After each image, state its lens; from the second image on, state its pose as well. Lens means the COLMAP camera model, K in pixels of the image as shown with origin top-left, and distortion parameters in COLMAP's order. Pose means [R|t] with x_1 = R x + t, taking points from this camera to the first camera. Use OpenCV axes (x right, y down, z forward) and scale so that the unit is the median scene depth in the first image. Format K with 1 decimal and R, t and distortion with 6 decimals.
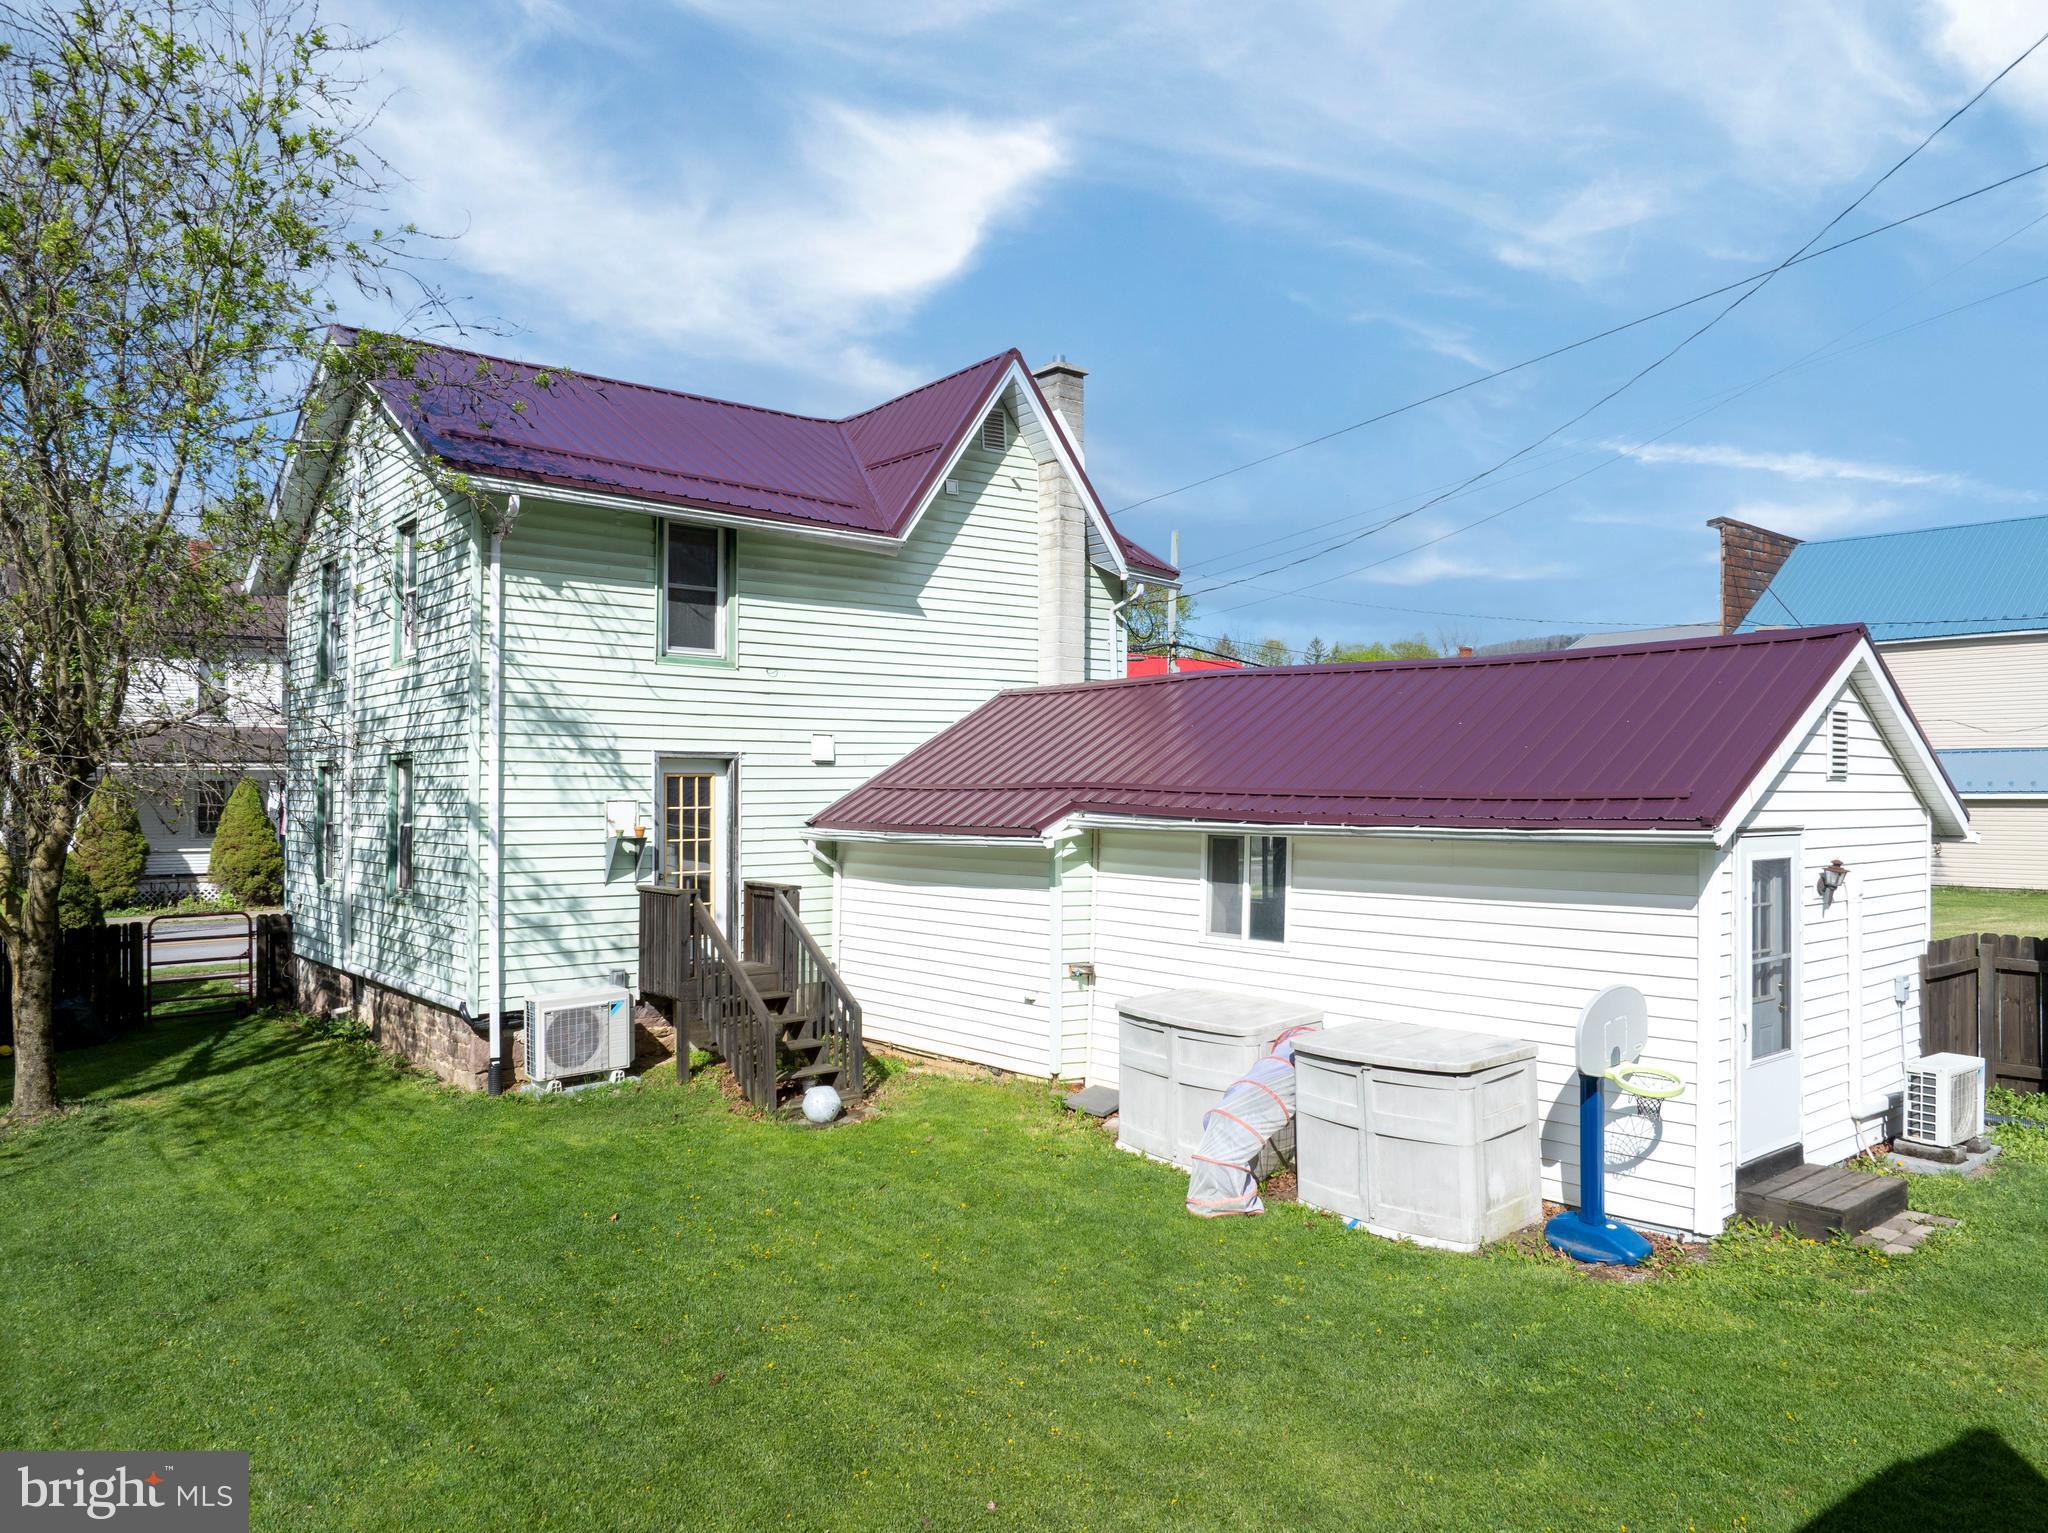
lens RADIAL K [[1419.3, 0, 1025.4], [0, 1419.3, 738.9], [0, 0, 1]] dist [0.000419, -0.001026]
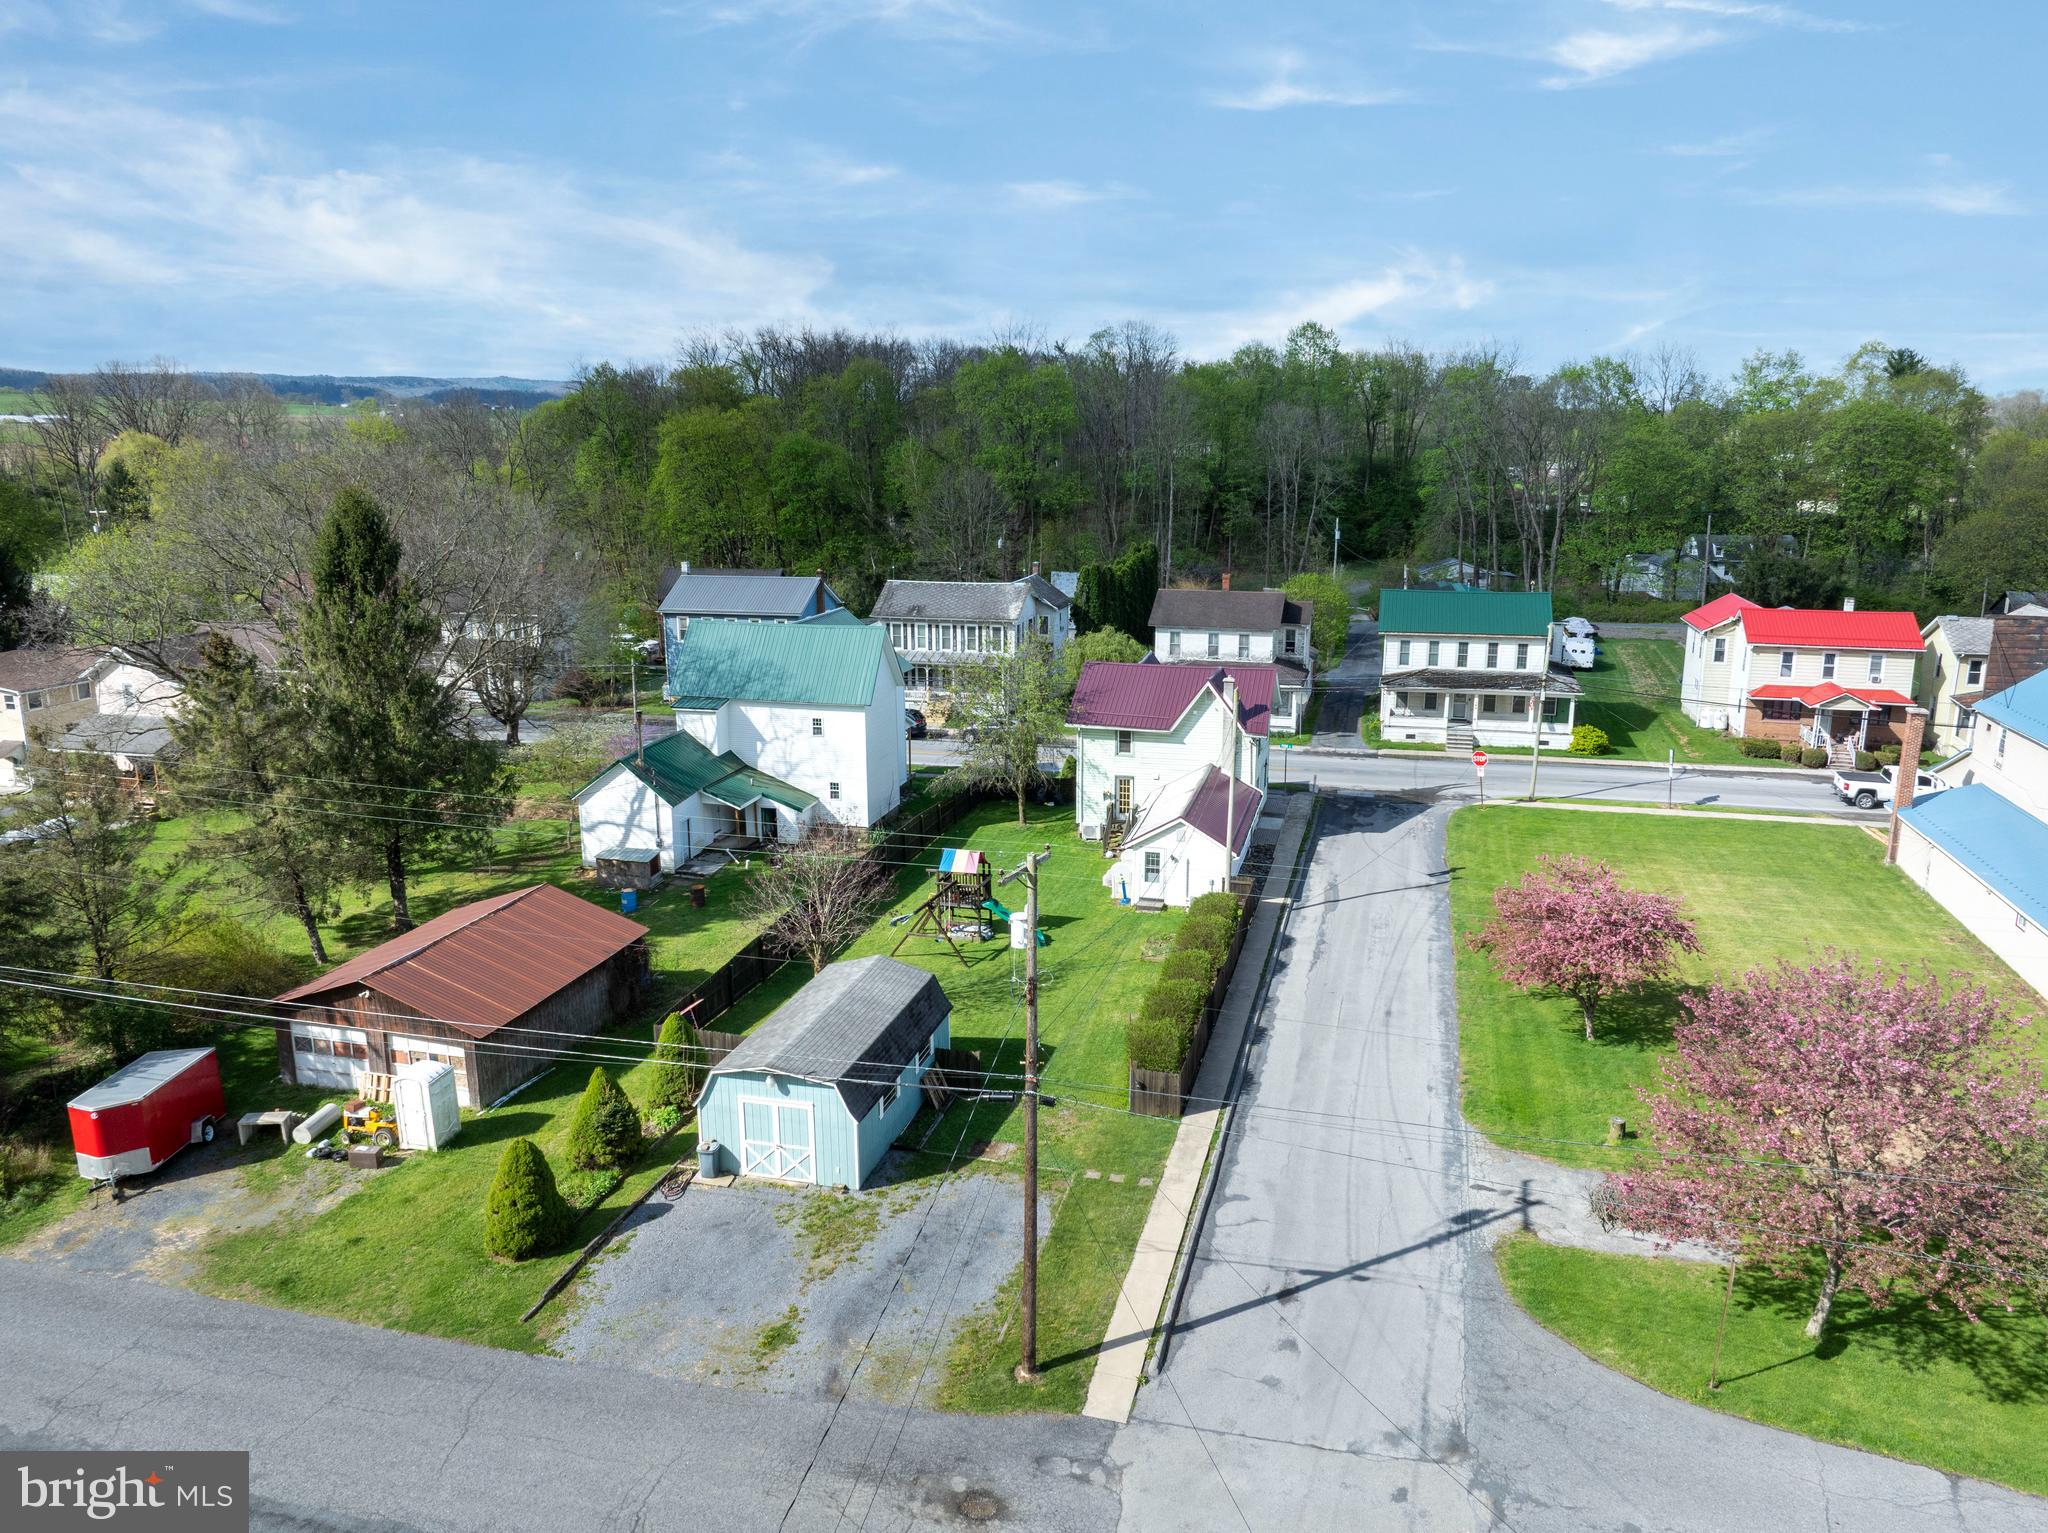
lens RADIAL K [[1442.1, 0, 1024.0], [0, 1442.1, 766.5], [0, 0, 1]] dist [-0.034896, -0.006740]
pose [[0.577258, 0.189669, -0.794228, 3.281332], [0.027111, 0.967662, 0.250791, -1.196685], [0.816112, -0.166303, 0.553448, -1.840895]]
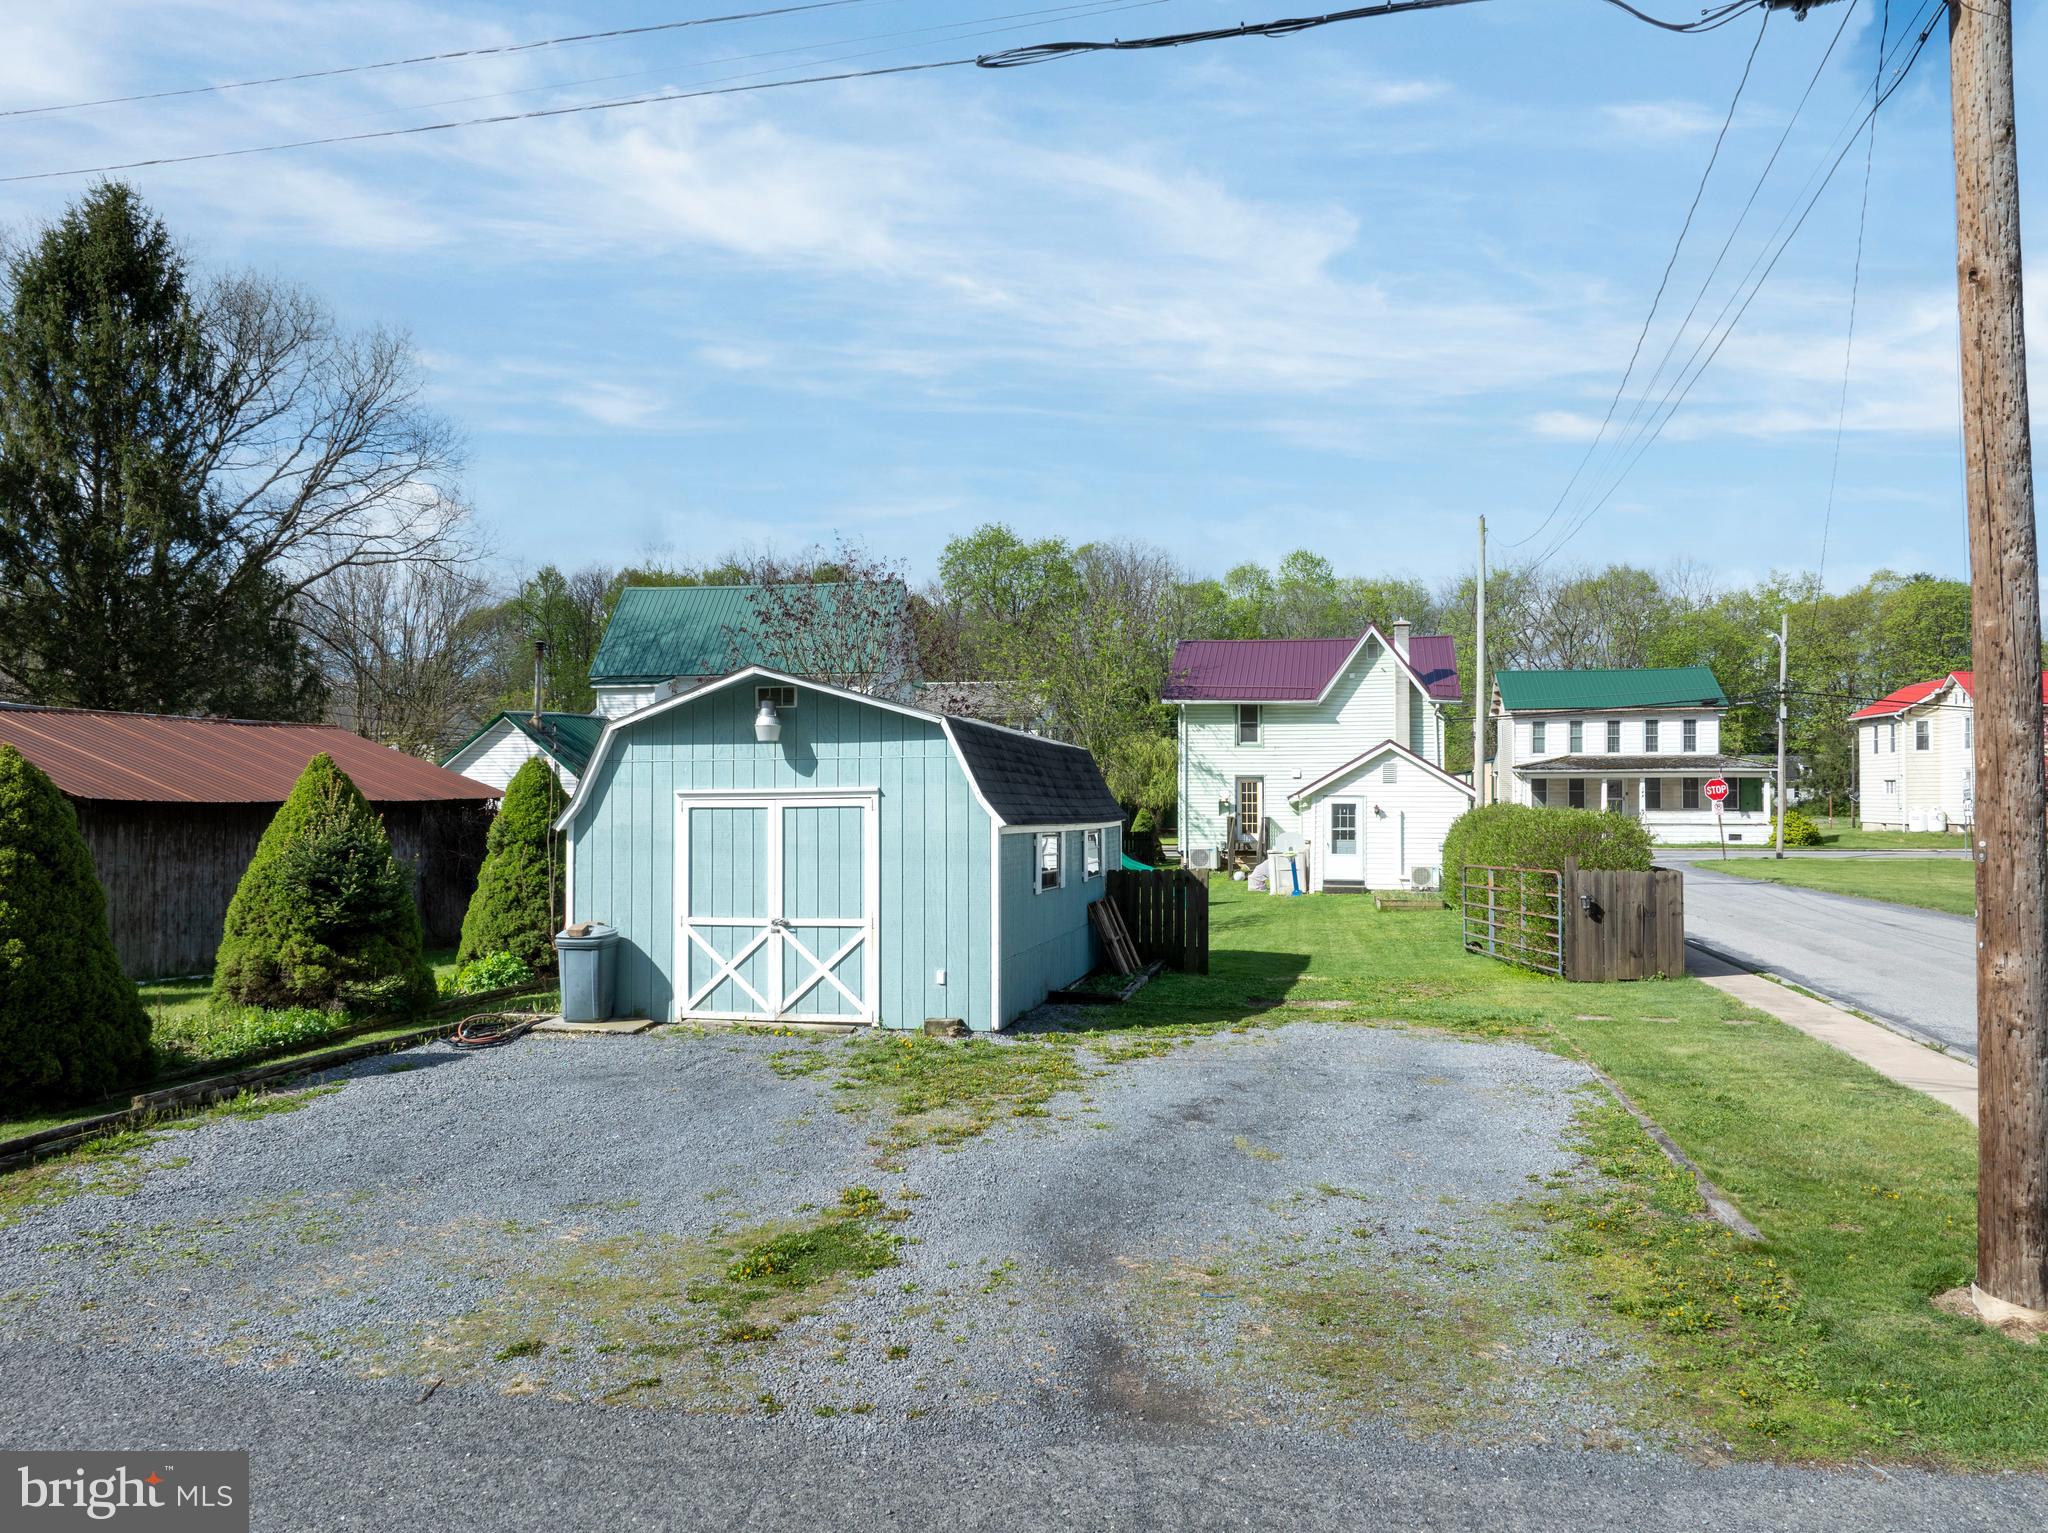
lens RADIAL K [[1442.1, 0, 1024.0], [0, 1442.1, 766.5], [0, 0, 1]] dist [-0.034896, -0.006740]
pose [[0.609827, -0.008997, -0.792483, 2.007728], [0.024032, 0.999686, 0.007144, -0.044973], [0.792170, -0.023402, 0.609852, -1.354300]]
